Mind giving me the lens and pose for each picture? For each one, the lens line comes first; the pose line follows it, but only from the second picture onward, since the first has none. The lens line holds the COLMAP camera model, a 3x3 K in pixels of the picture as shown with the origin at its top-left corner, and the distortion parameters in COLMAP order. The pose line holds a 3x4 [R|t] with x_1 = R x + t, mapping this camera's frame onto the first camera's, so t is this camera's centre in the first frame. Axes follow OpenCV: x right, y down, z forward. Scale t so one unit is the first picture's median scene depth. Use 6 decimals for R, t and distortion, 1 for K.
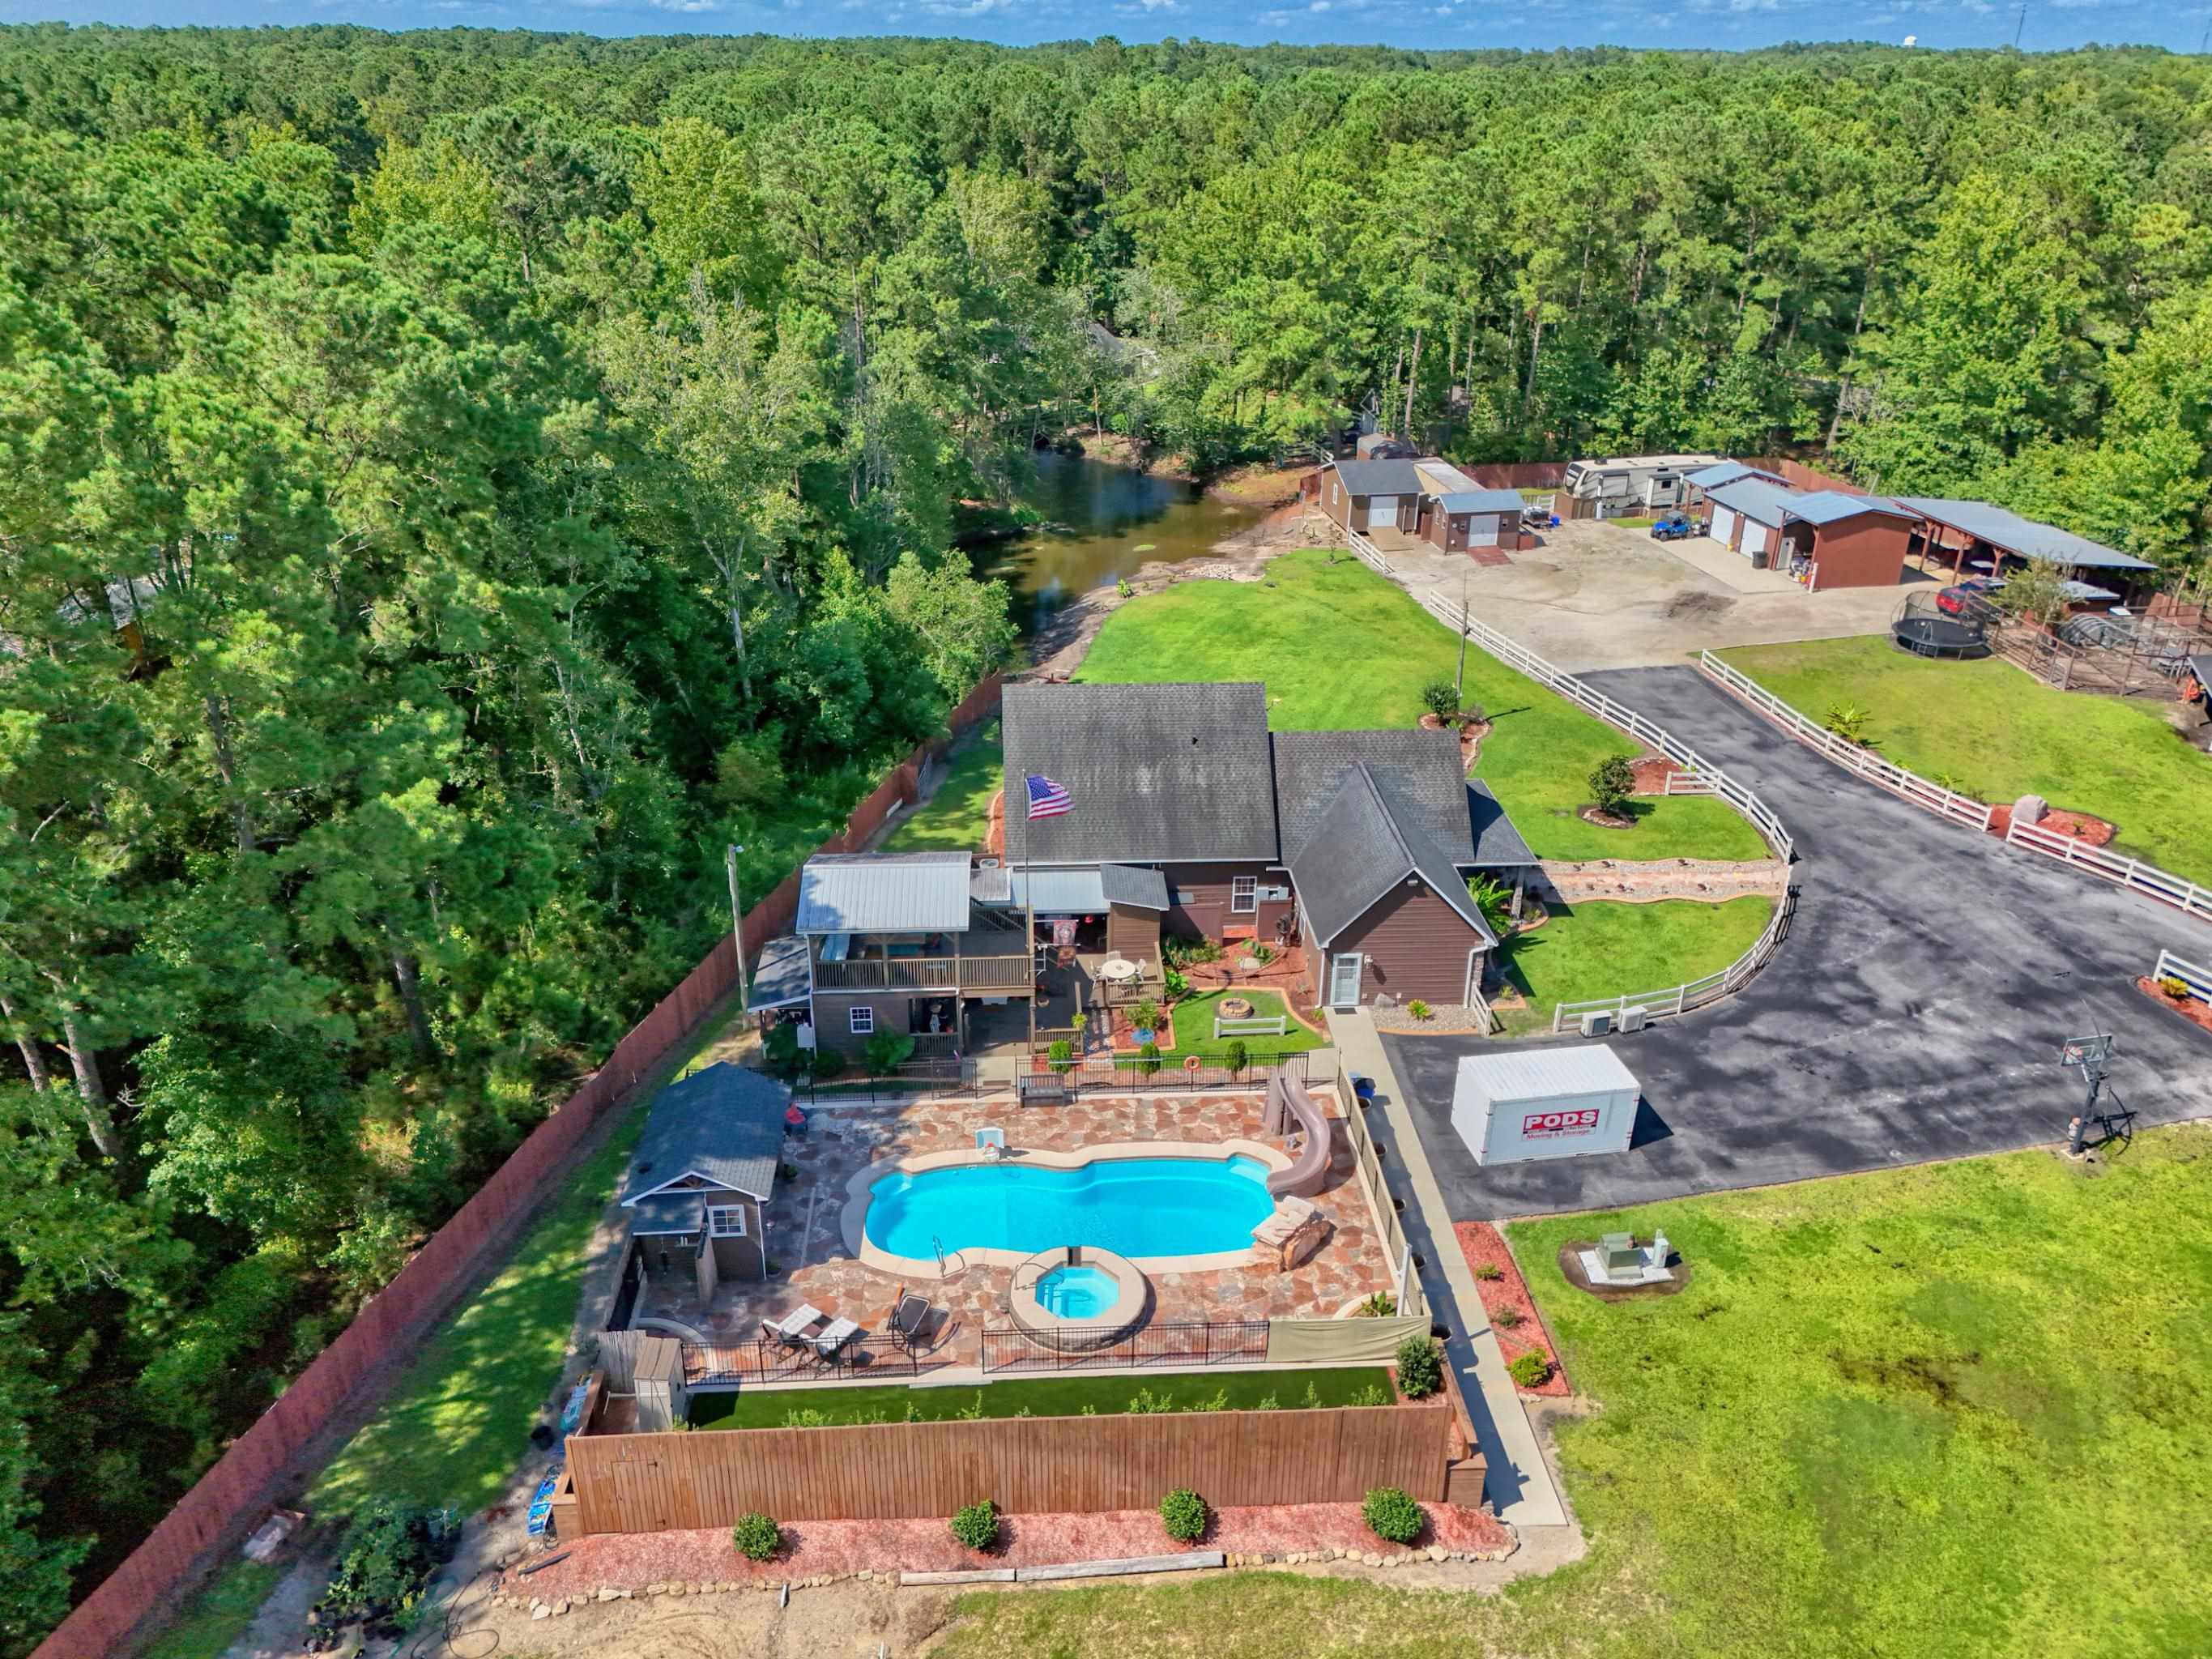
lens RADIAL K [[1627.0, 0, 1109.7], [0, 1627.0, 821.4], [0, 0, 1]] dist [0.079194, -0.071483]
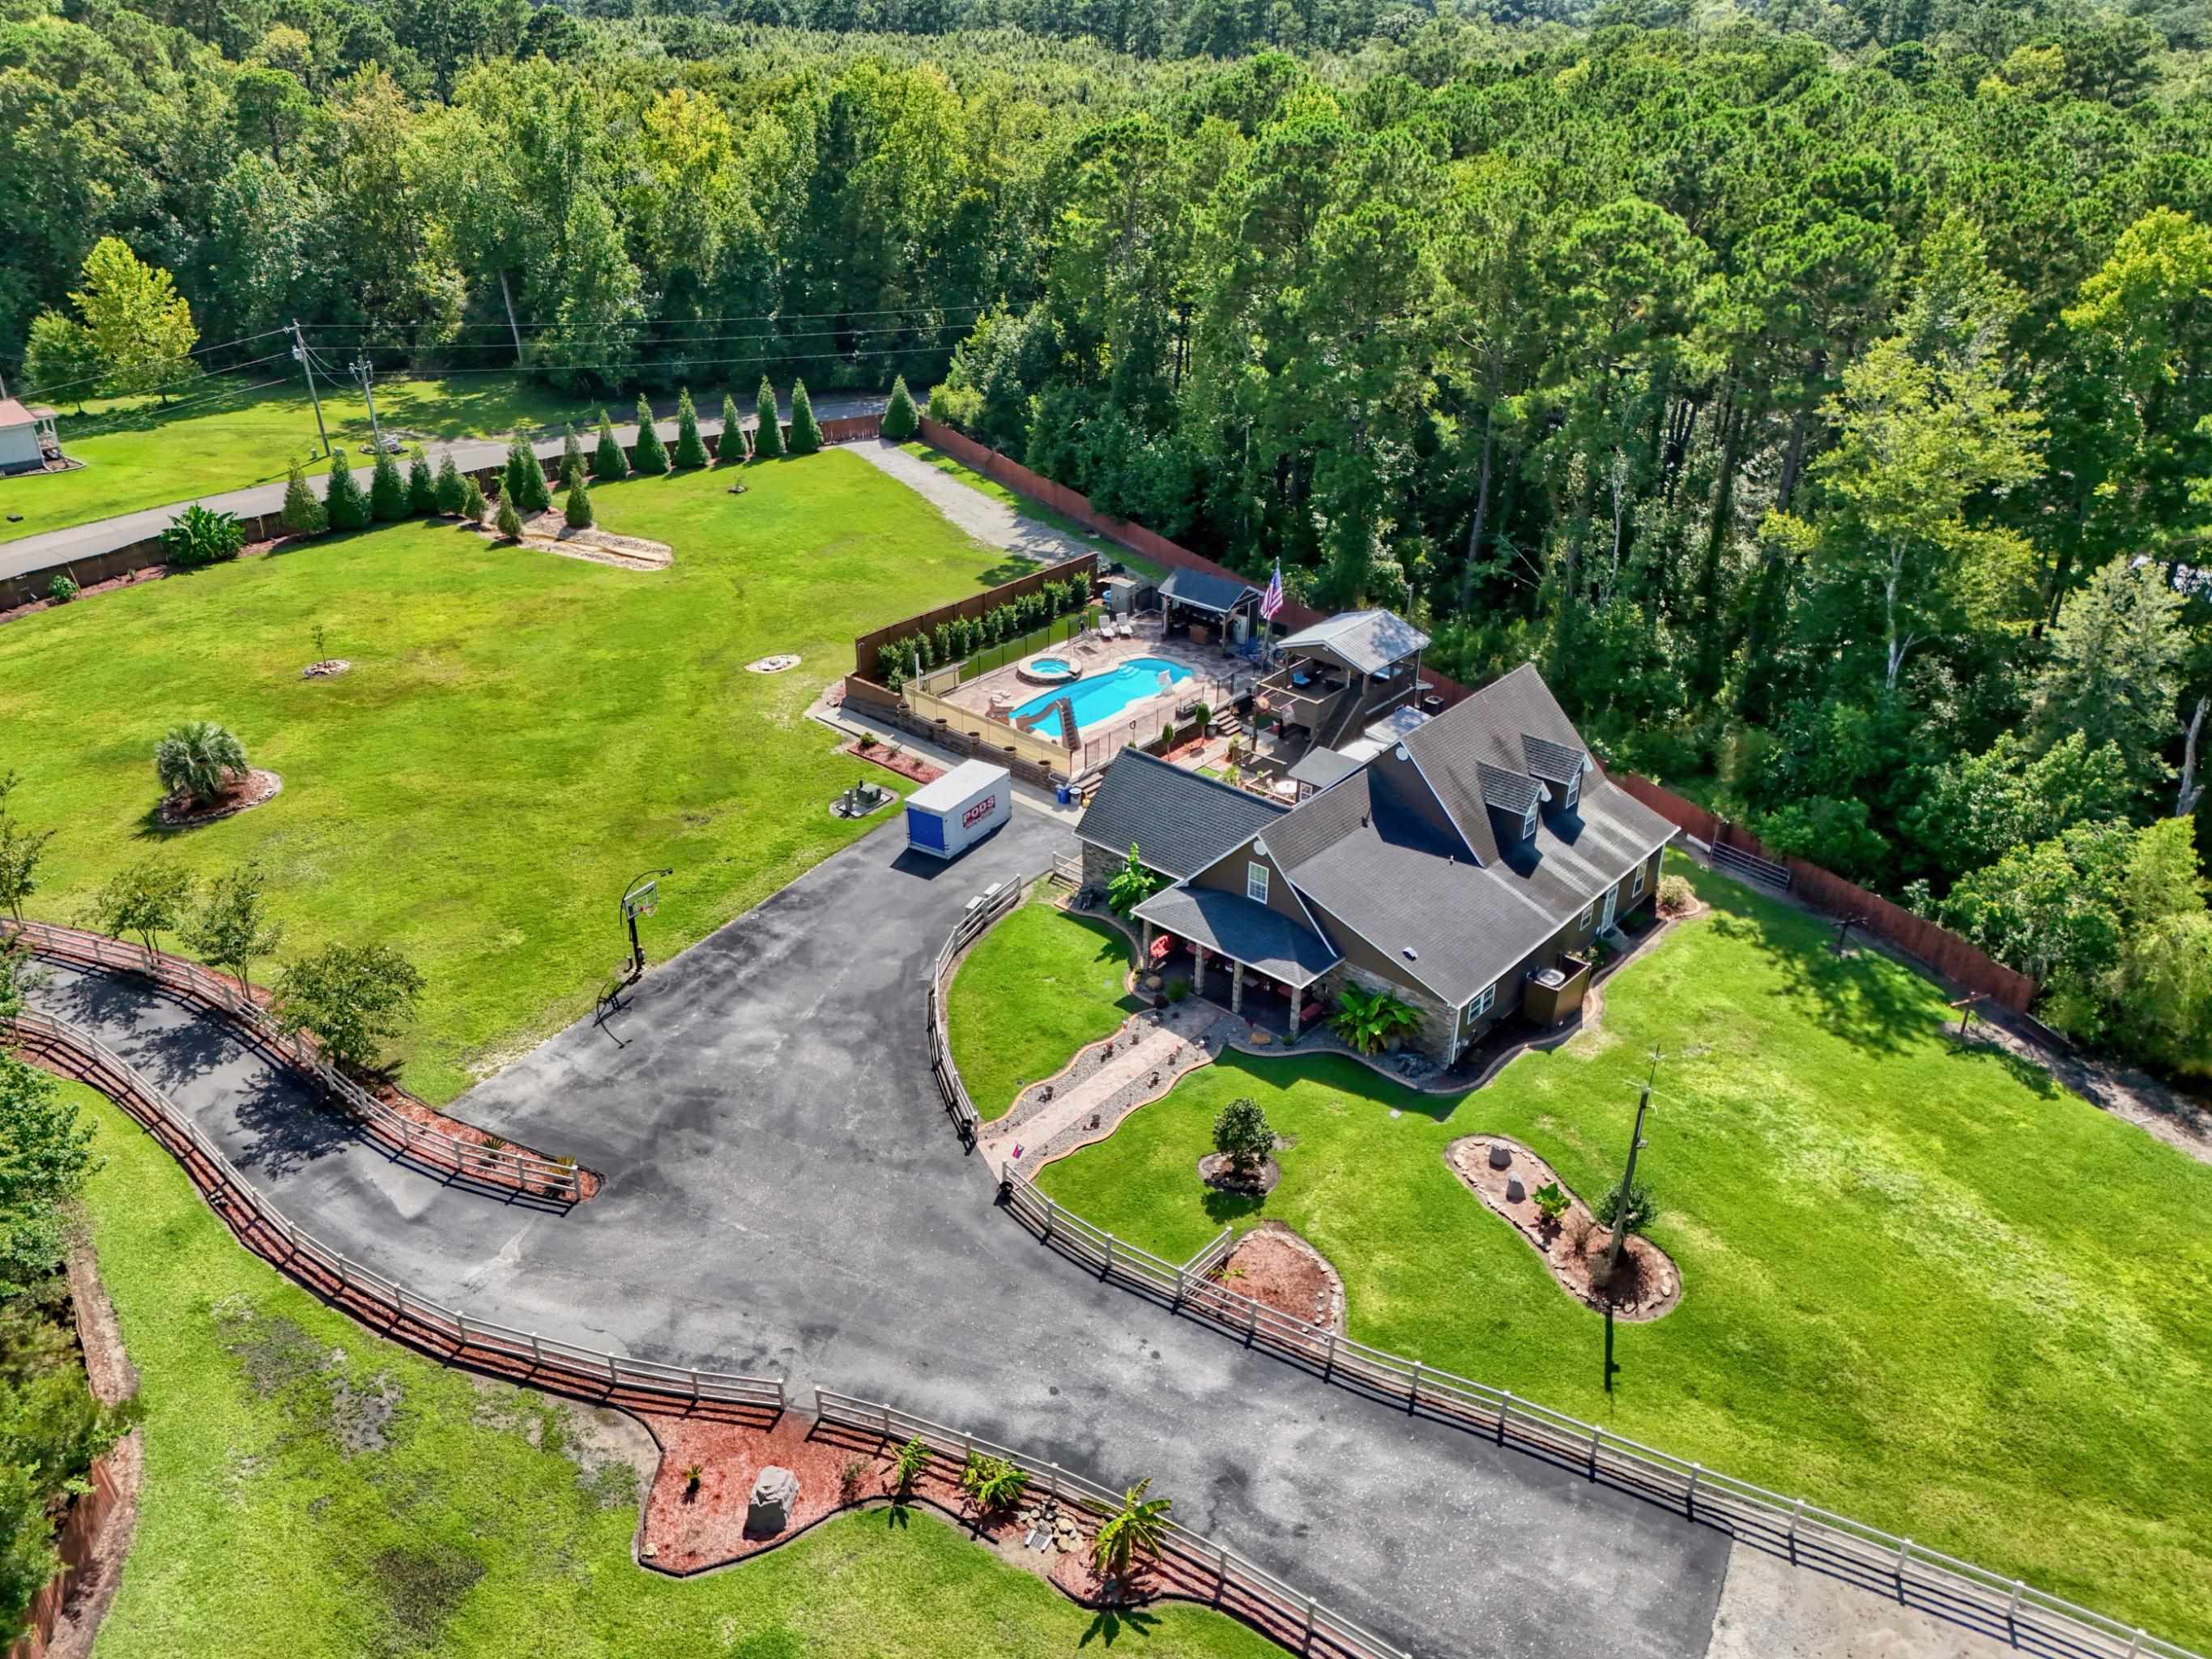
lens RADIAL K [[1627.0, 0, 1109.7], [0, 1627.0, 821.4], [0, 0, 1]] dist [0.079194, -0.071483]
pose [[-0.698206, 0.320931, -0.639931, 1.004415], [-0.316467, 0.663442, 0.678007, -0.773623], [0.642150, 0.675905, -0.361655, 1.472639]]
